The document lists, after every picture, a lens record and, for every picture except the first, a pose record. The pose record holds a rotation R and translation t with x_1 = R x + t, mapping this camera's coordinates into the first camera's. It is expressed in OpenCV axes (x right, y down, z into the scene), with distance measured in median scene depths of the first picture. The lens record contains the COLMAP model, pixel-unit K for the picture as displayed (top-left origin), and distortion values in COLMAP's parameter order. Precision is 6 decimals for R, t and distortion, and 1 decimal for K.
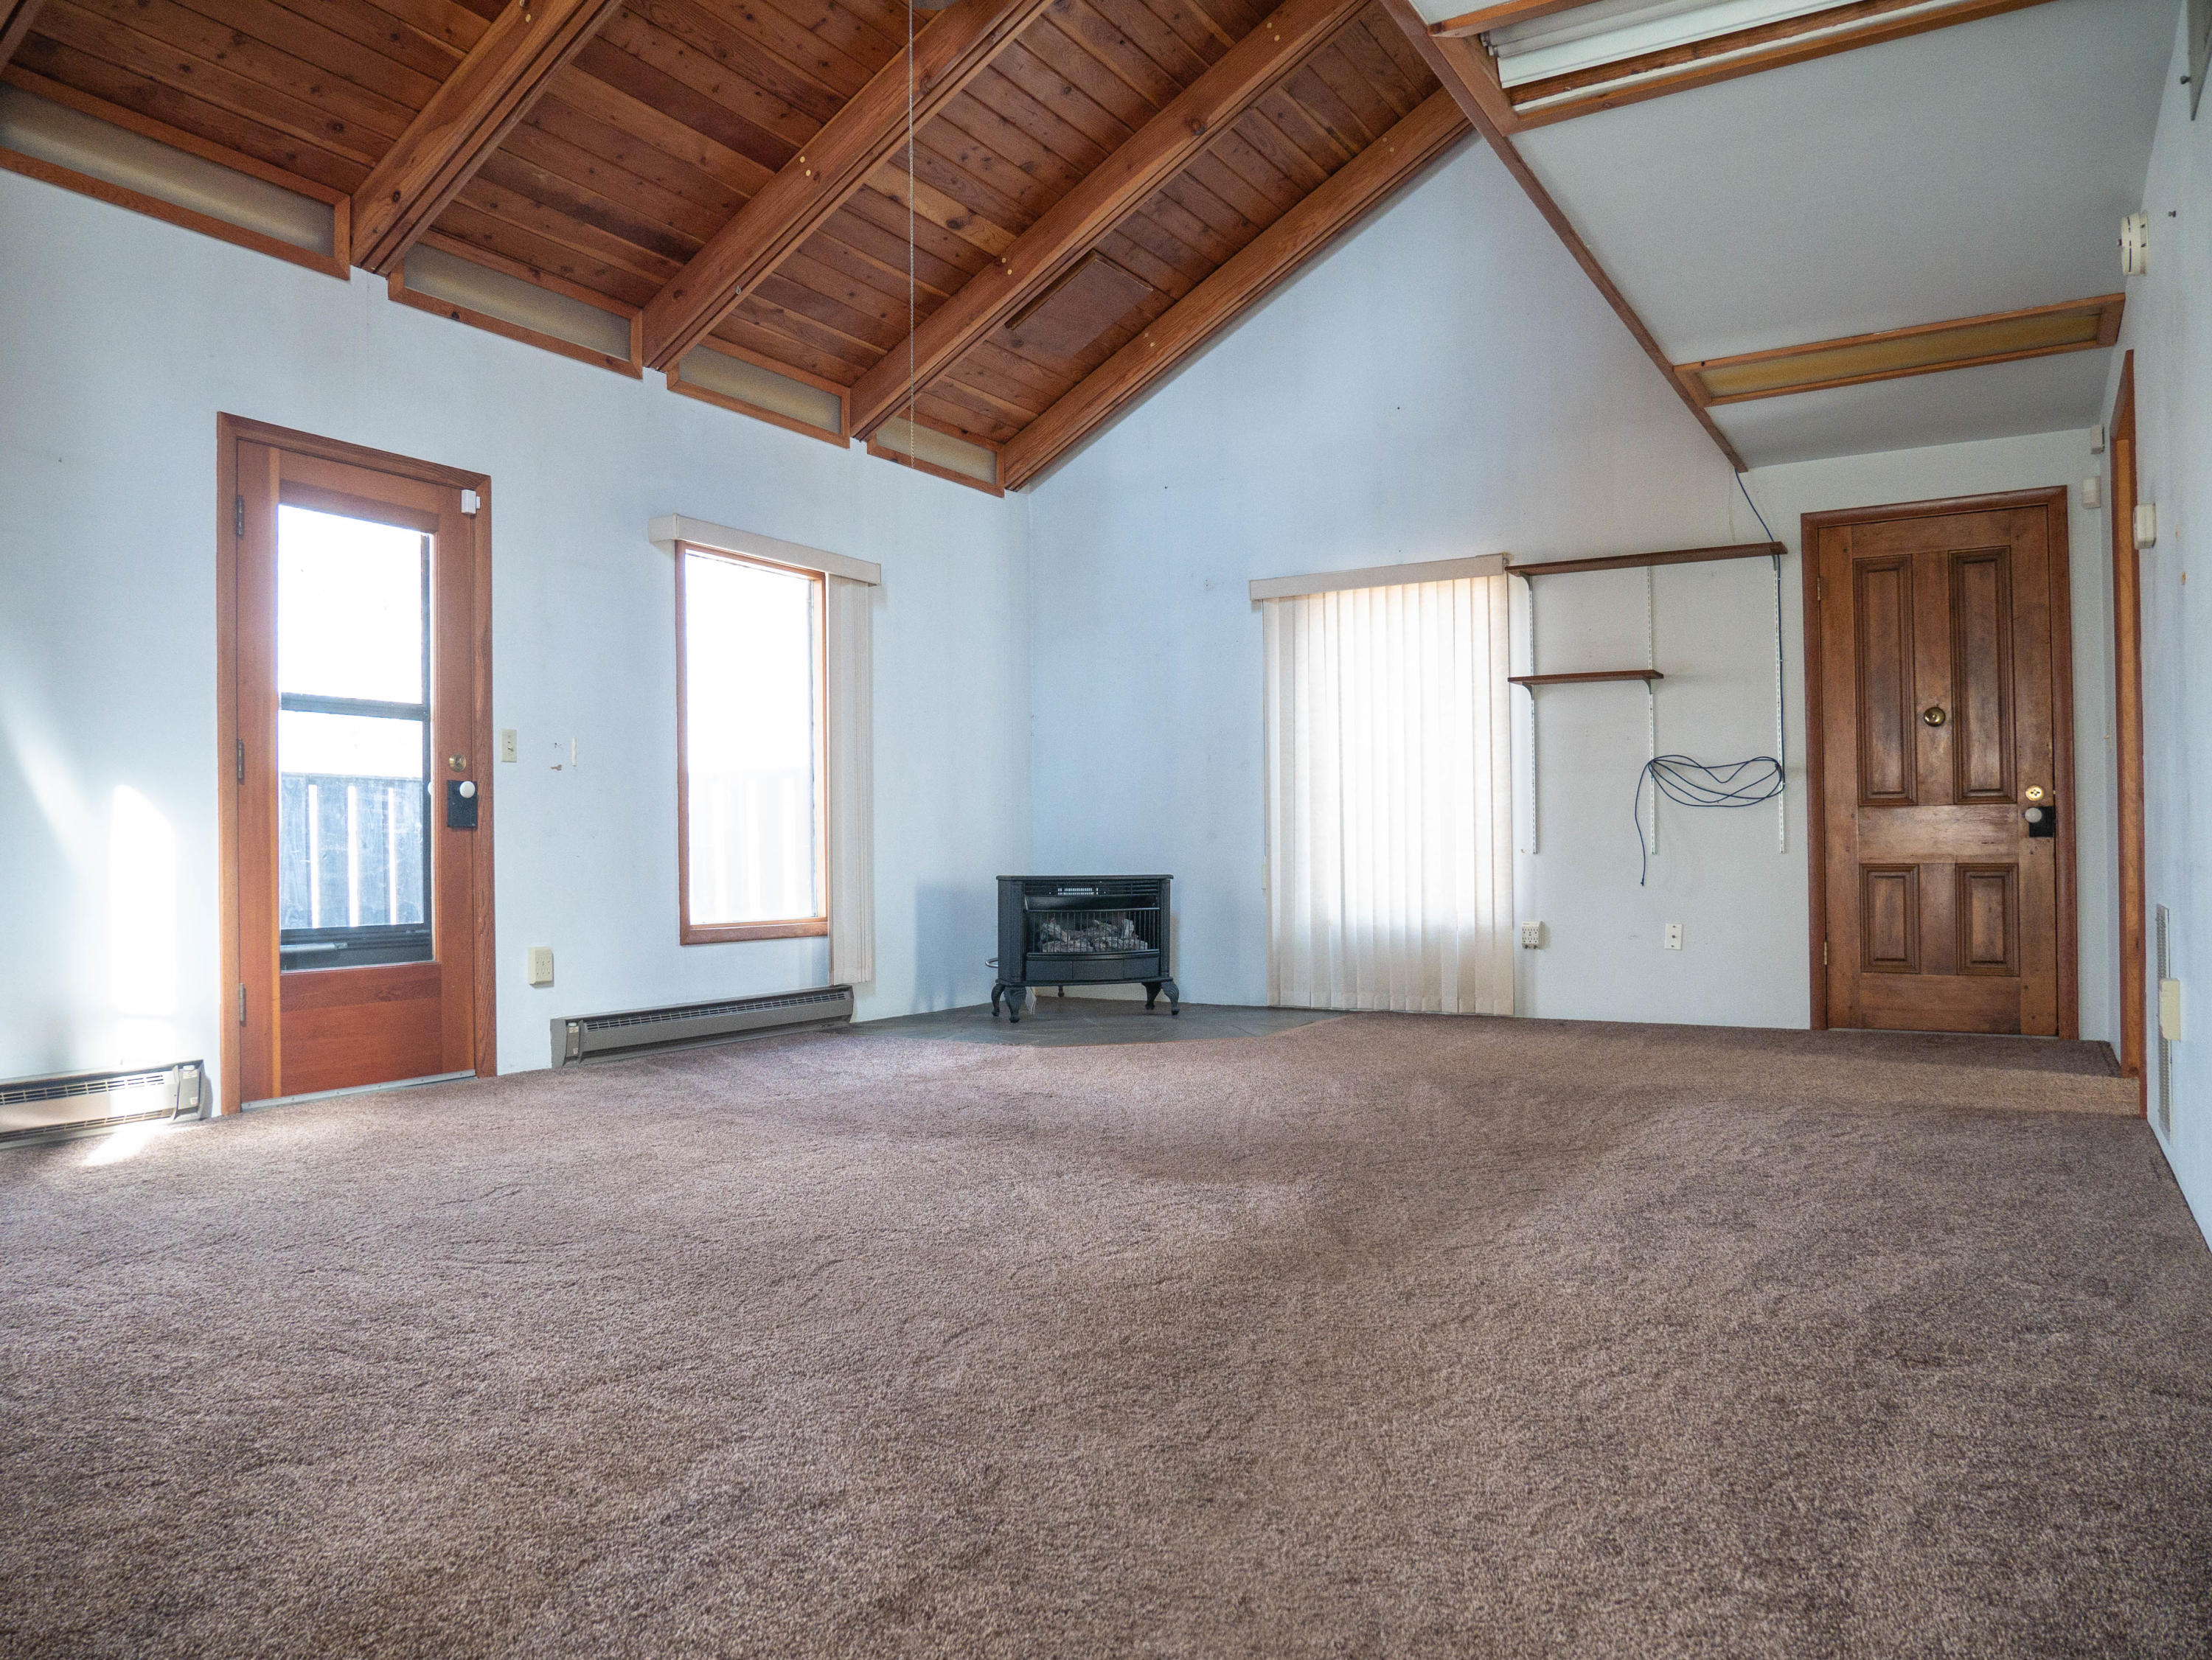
lens RADIAL K [[1581.9, 0, 1106.0], [0, 1581.9, 830.0], [0, 0, 1]] dist [-0.064860, 0.050684]
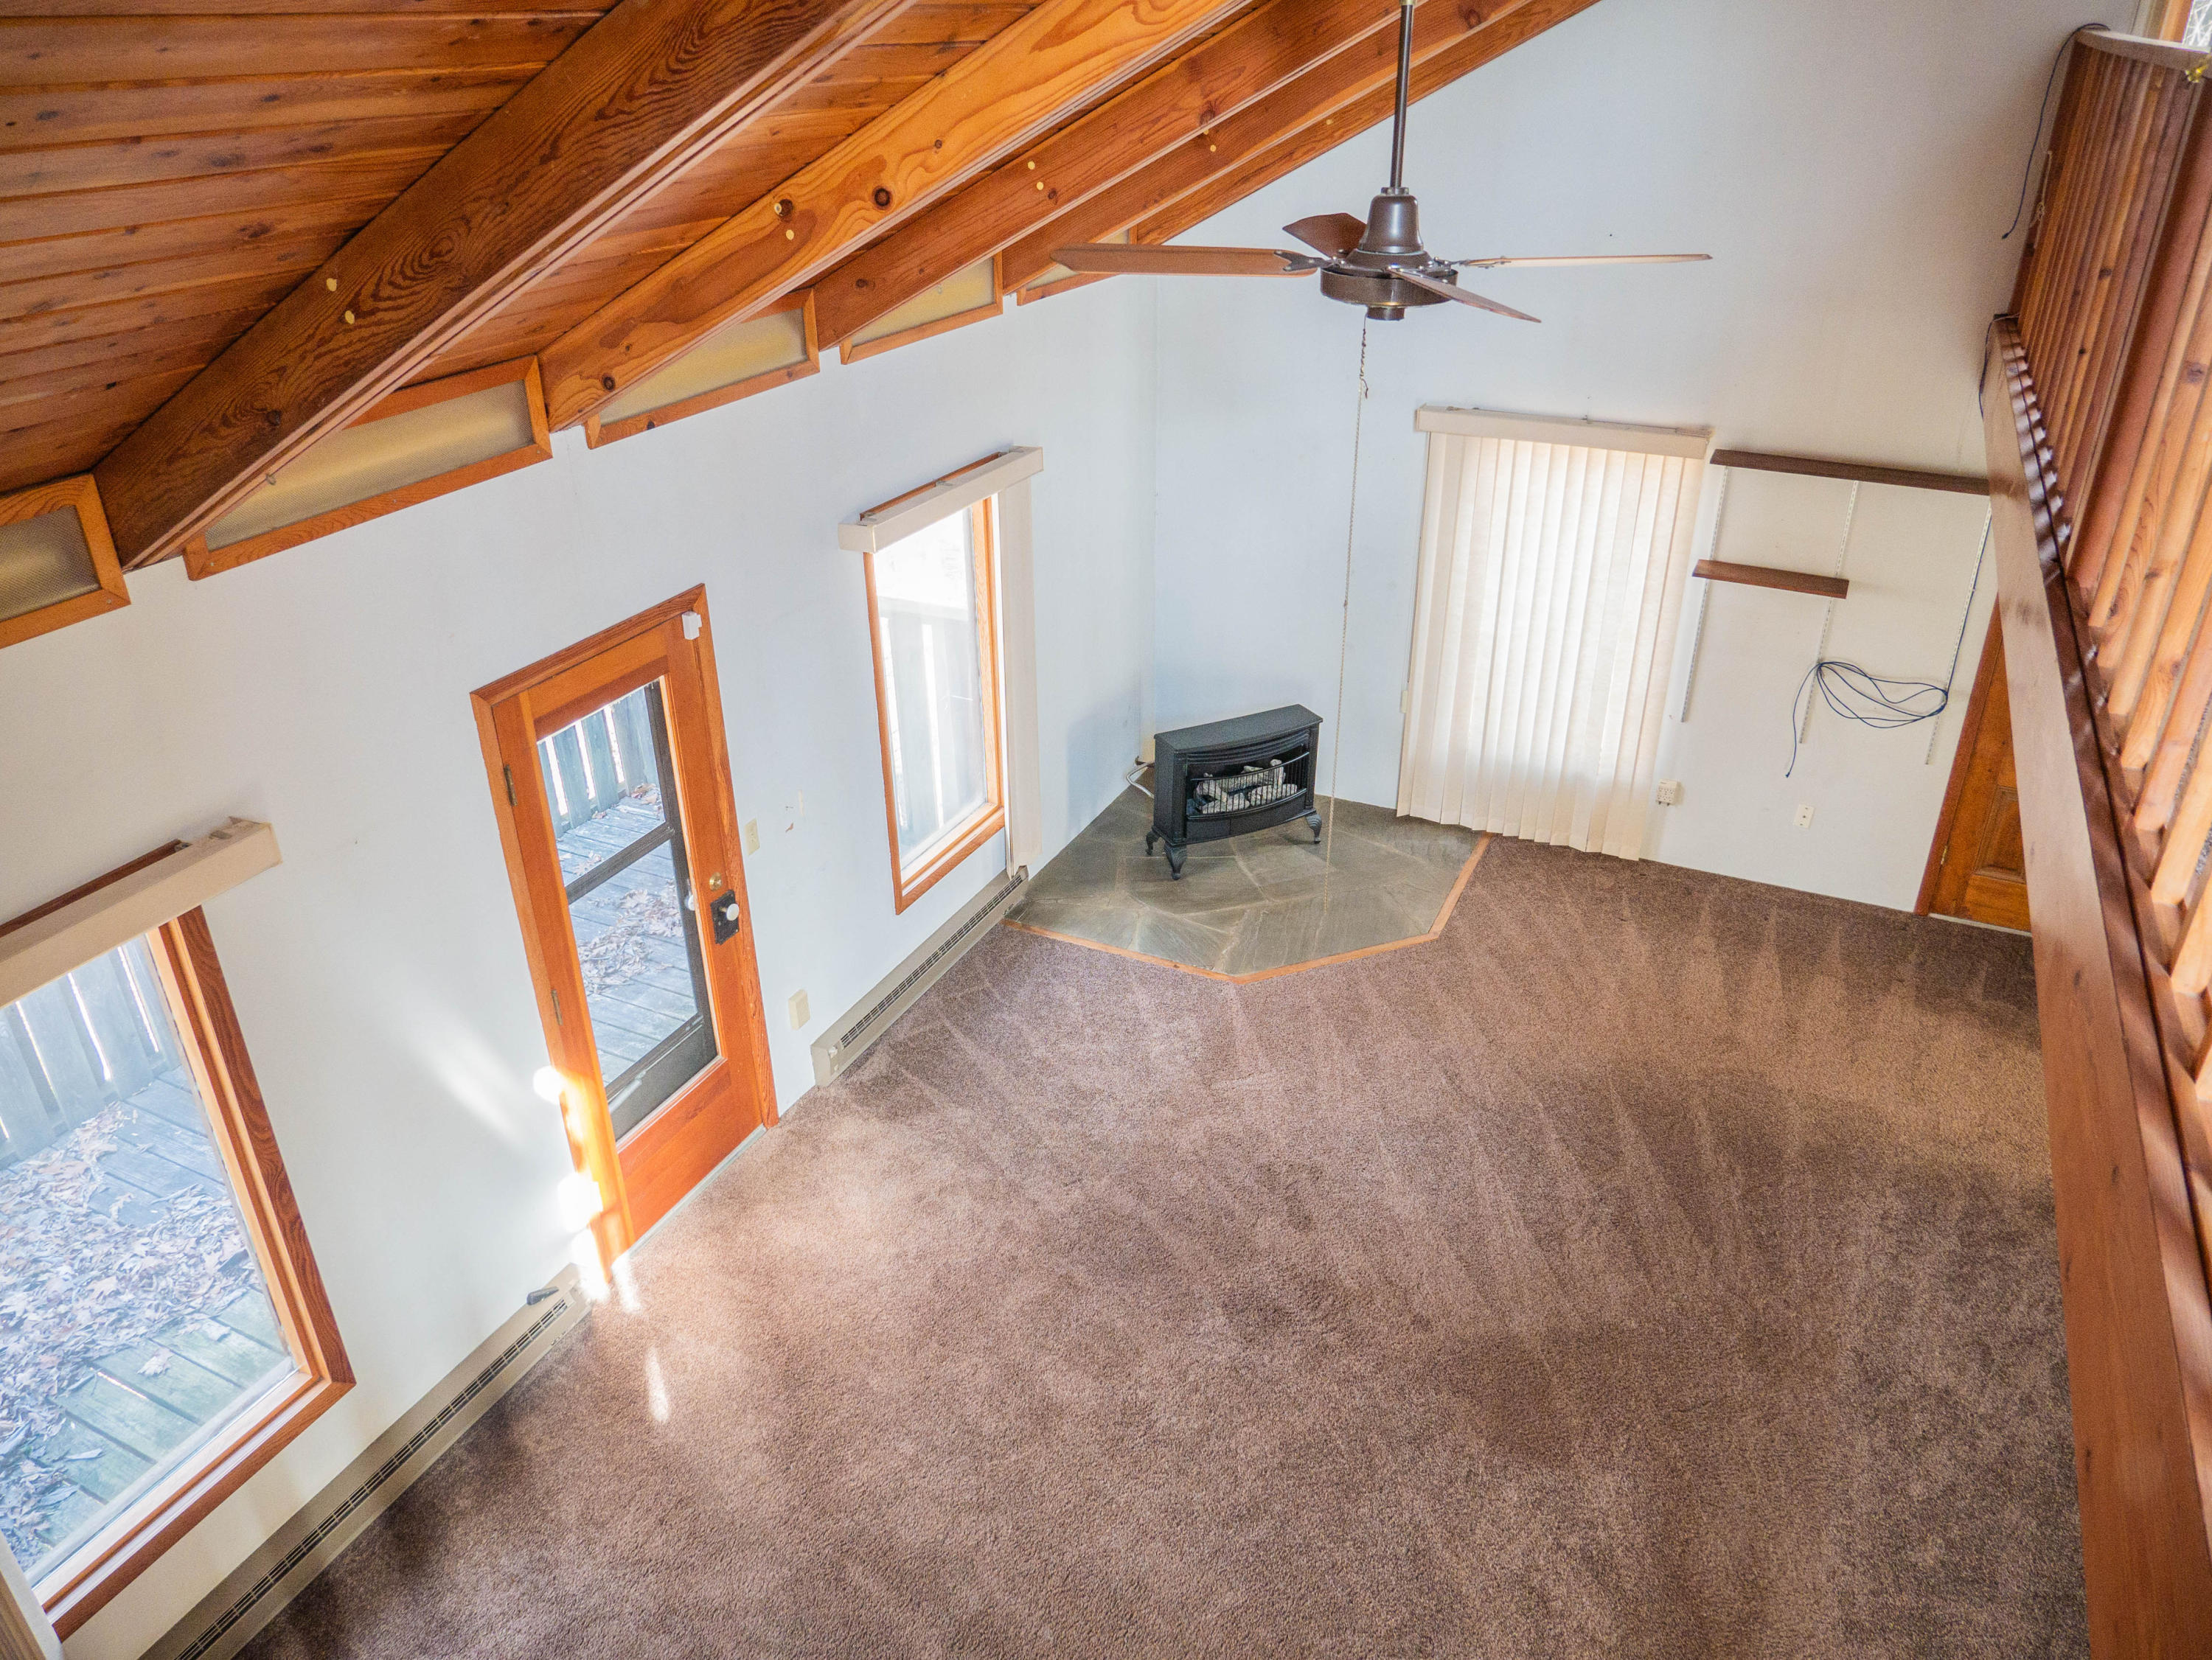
lens RADIAL K [[1581.9, 0, 1106.0], [0, 1581.9, 830.0], [0, 0, 1]] dist [-0.064860, 0.050684]
pose [[0.996768, -0.034165, 0.072706, -0.190980], [-0.004731, 0.878516, 0.477690, -0.434022], [-0.080194, -0.476490, 0.875515, 0.102612]]
